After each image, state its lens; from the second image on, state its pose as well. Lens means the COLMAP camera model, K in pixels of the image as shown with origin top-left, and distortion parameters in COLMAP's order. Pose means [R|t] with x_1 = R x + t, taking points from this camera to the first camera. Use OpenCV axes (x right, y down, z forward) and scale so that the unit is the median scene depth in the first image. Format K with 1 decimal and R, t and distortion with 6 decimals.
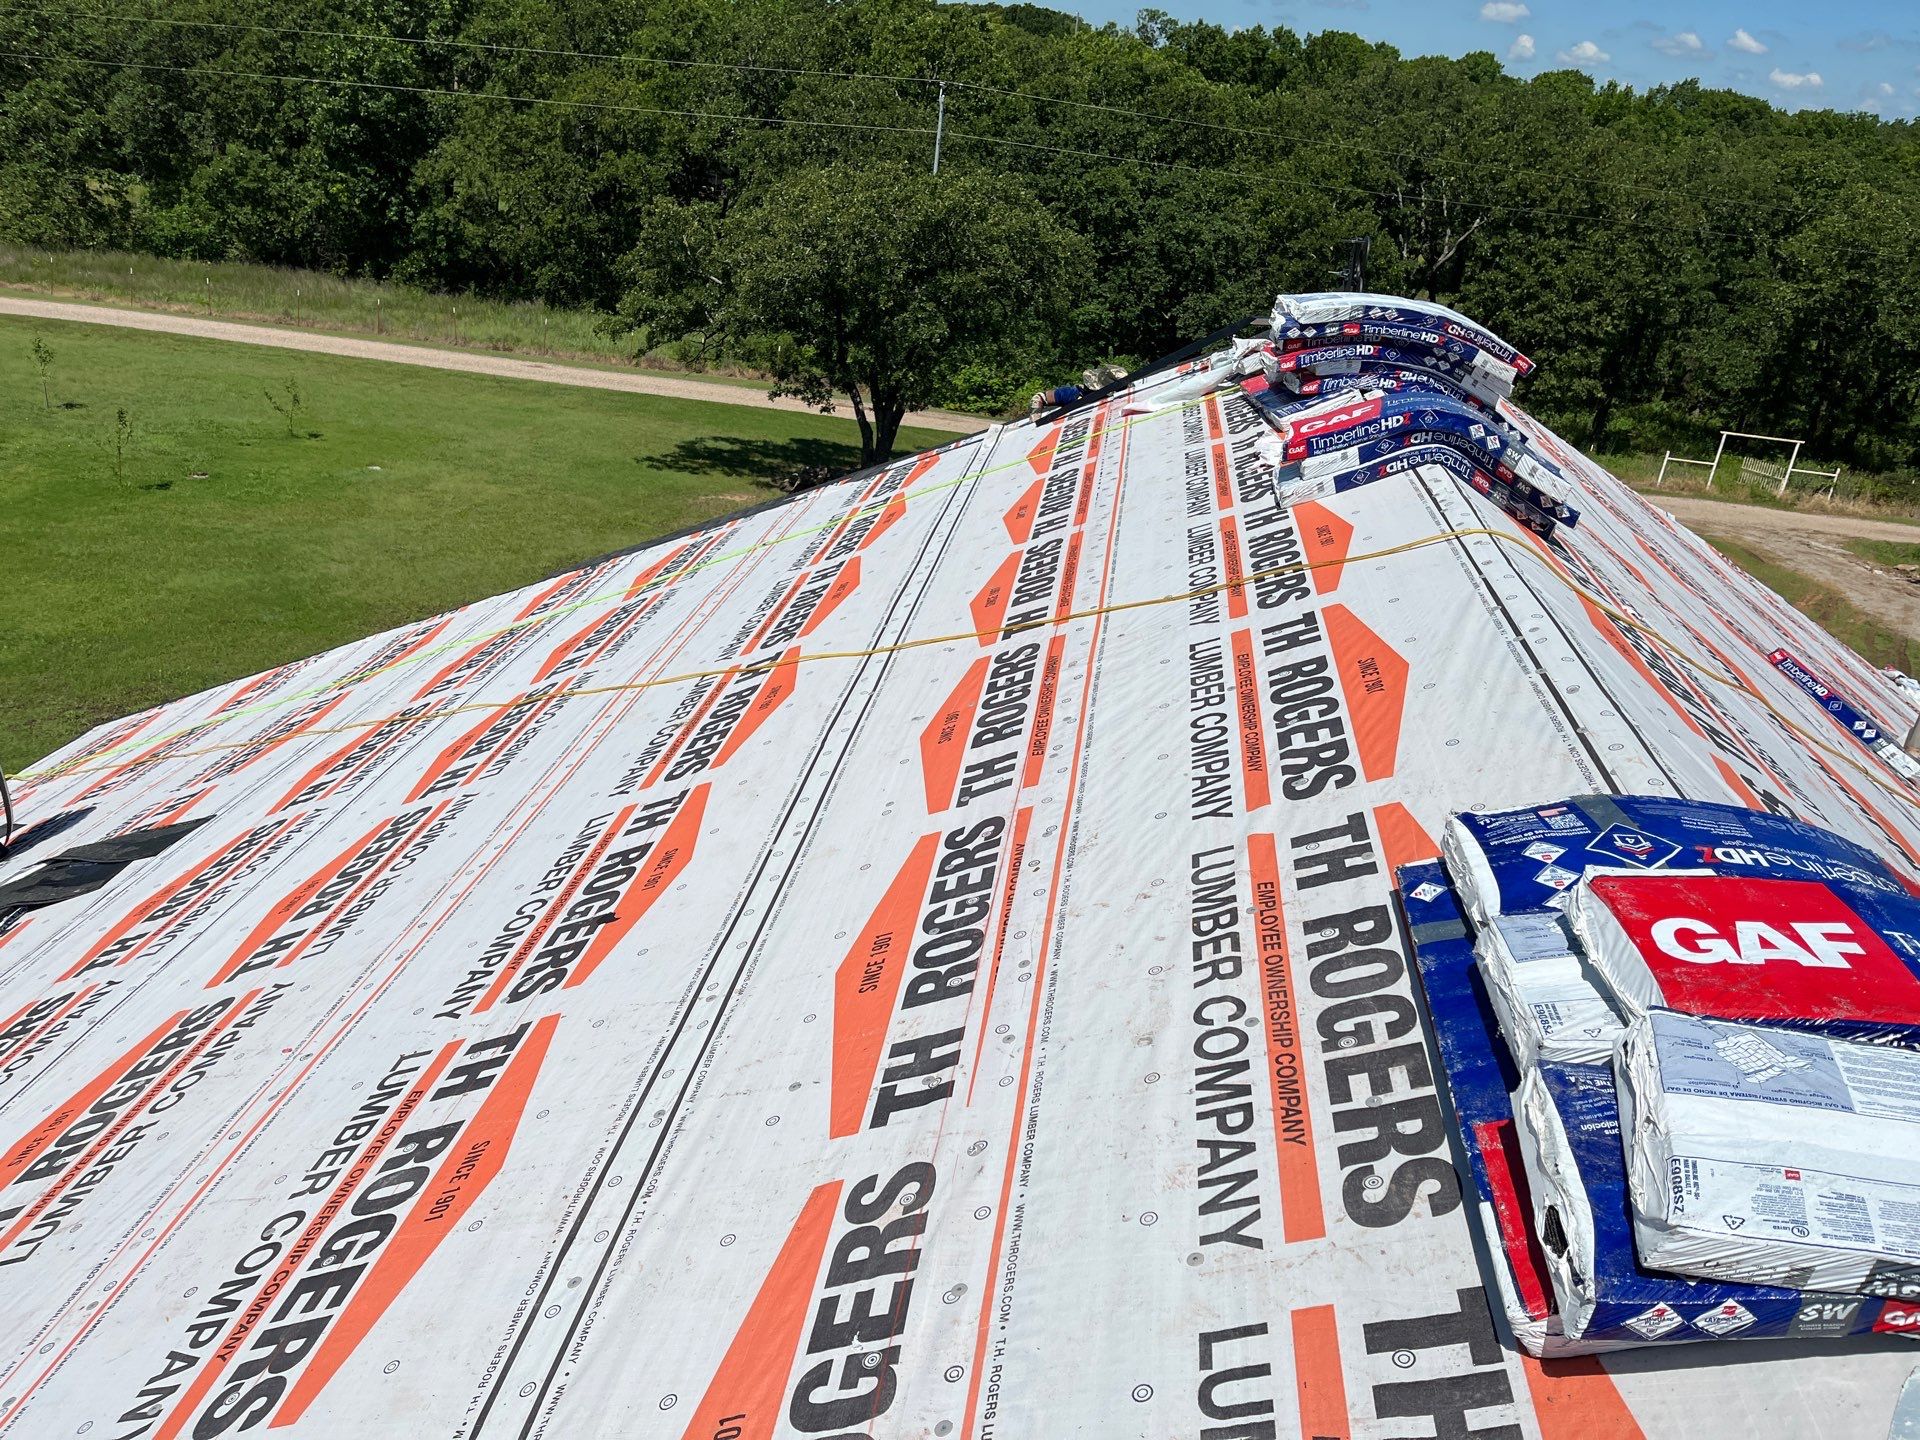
lens RADIAL K [[1453.3, 0, 936.8], [0, 1453.3, 734.8], [0, 0, 1]] dist [0.079330, -0.107224]
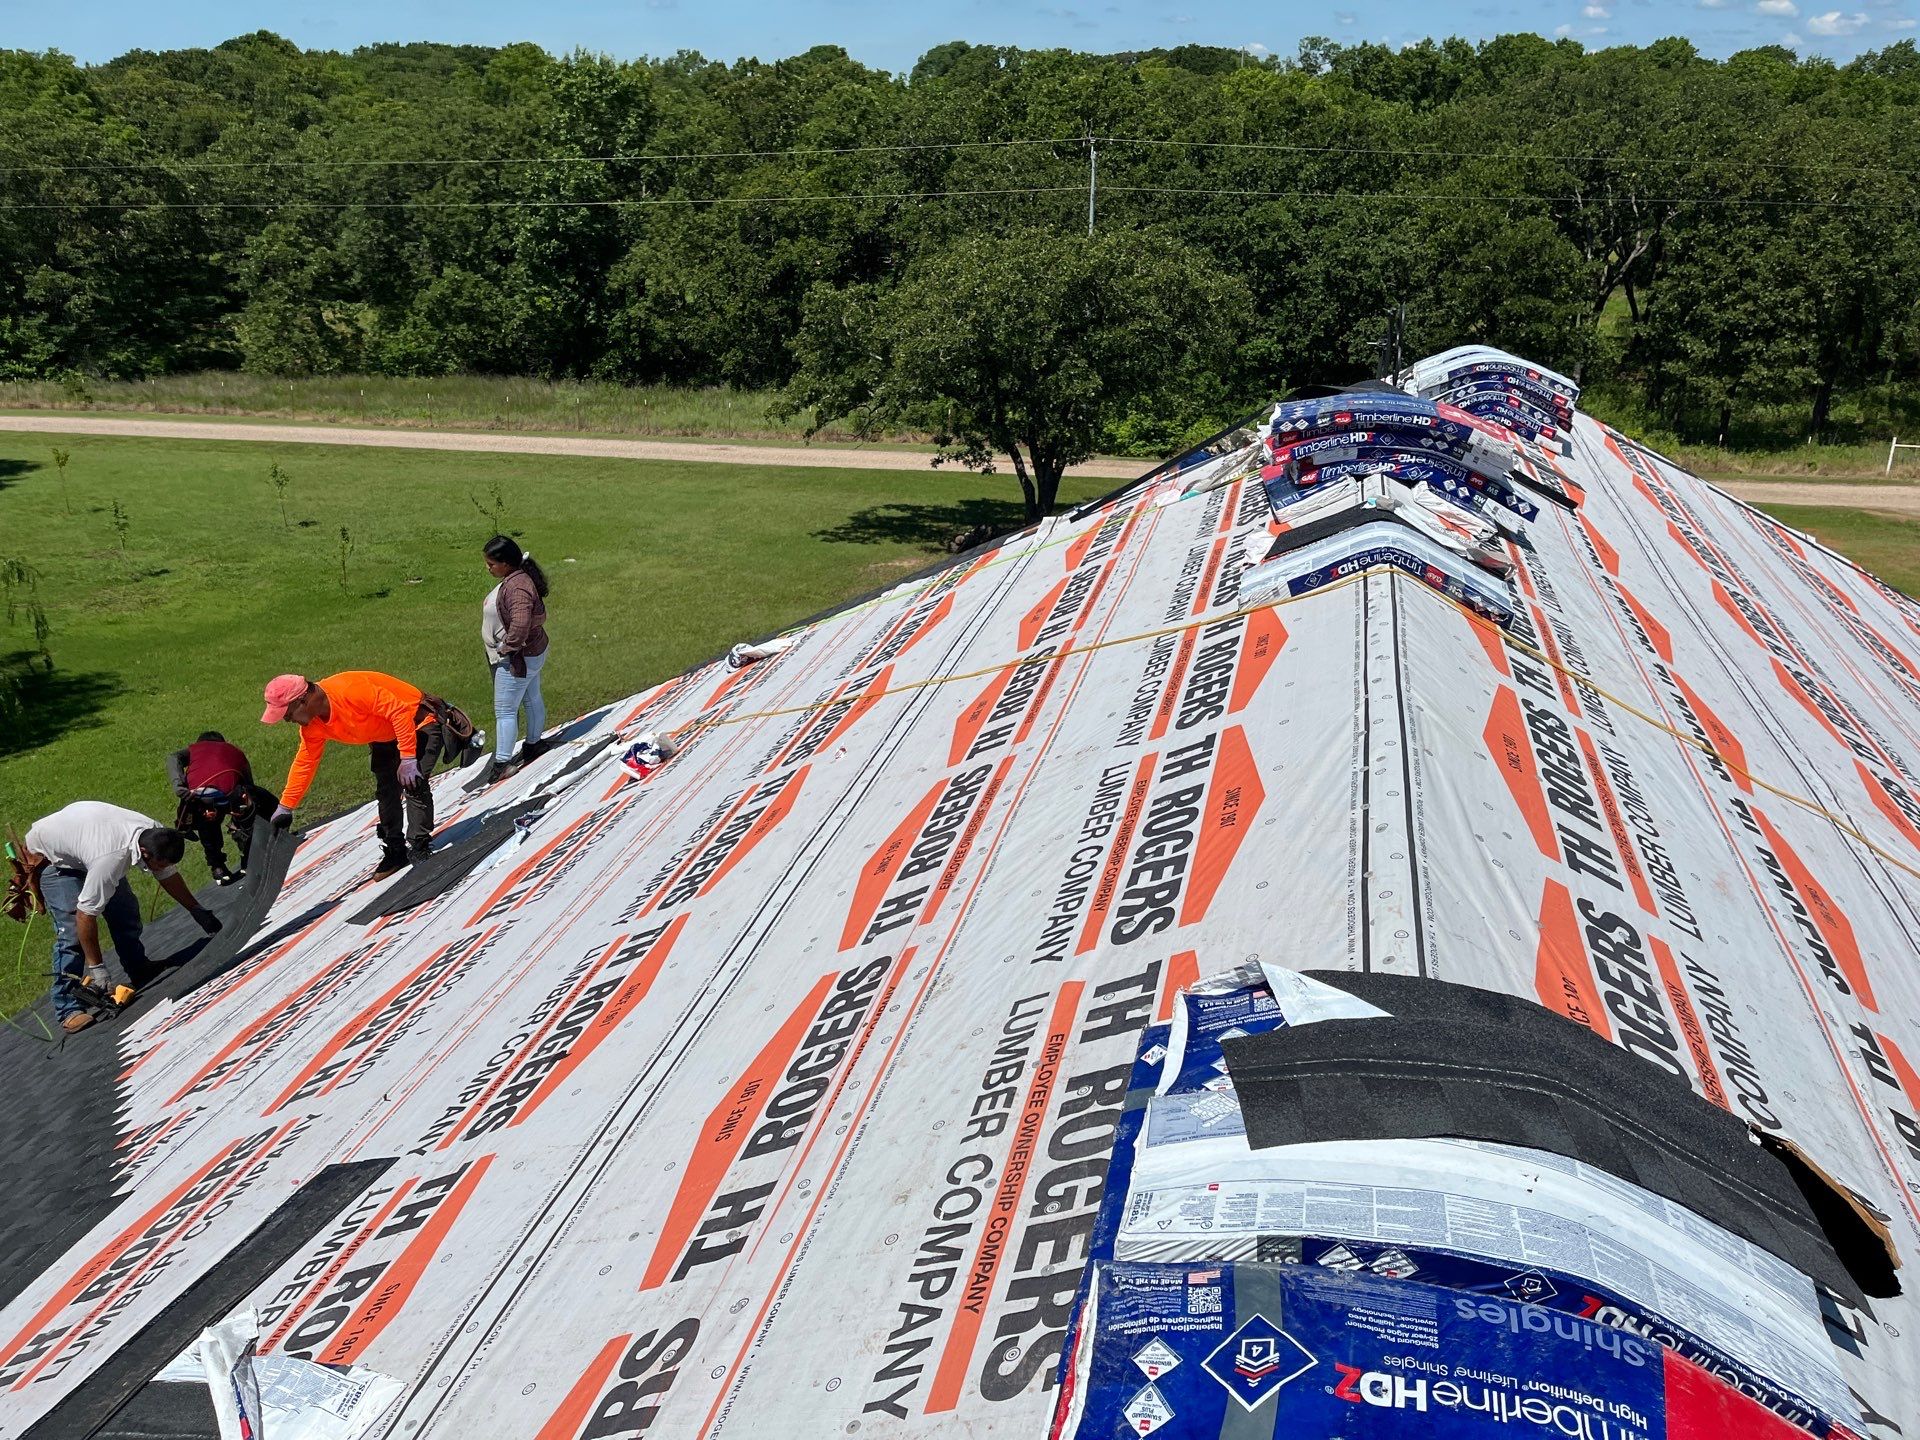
lens RADIAL K [[1453.3, 0, 945.6], [0, 1453.3, 710.4], [0, 0, 1]] dist [0.079330, -0.107224]
pose [[0.988448, -0.058022, -0.140017, 0.178939], [0.051807, 0.997520, -0.047634, -0.051564], [0.142433, 0.039830, 0.989003, -0.044679]]
